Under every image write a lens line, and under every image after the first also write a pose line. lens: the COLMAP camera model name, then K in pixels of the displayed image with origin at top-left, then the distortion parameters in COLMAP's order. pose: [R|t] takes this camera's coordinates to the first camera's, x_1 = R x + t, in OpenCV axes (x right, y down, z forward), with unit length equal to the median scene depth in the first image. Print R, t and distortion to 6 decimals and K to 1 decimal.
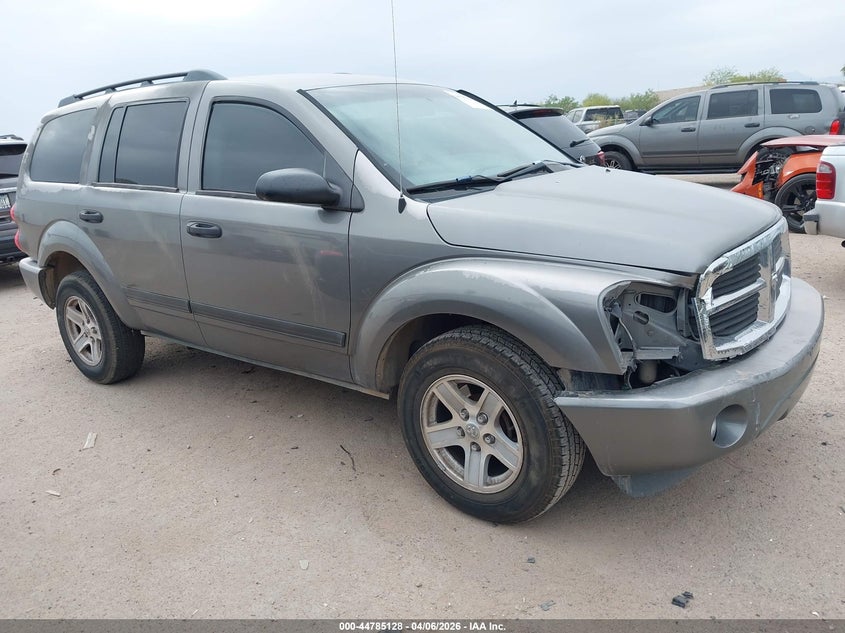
lens RADIAL K [[652.0, 0, 422.5], [0, 652.0, 316.5], [0, 0, 1]] dist [-0.001070, -0.002867]
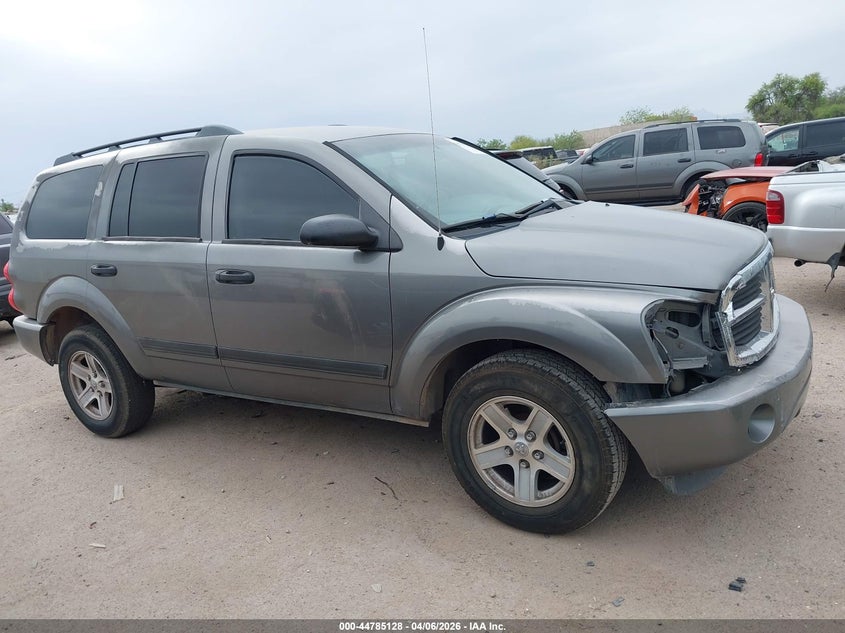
lens RADIAL K [[652.0, 0, 422.5], [0, 652.0, 316.5], [0, 0, 1]] dist [-0.001070, -0.002867]
pose [[0.994681, -0.054538, 0.087386, -0.147105], [0.060085, 0.996256, -0.062166, 0.014441], [-0.083668, 0.067086, 0.994233, -0.058511]]
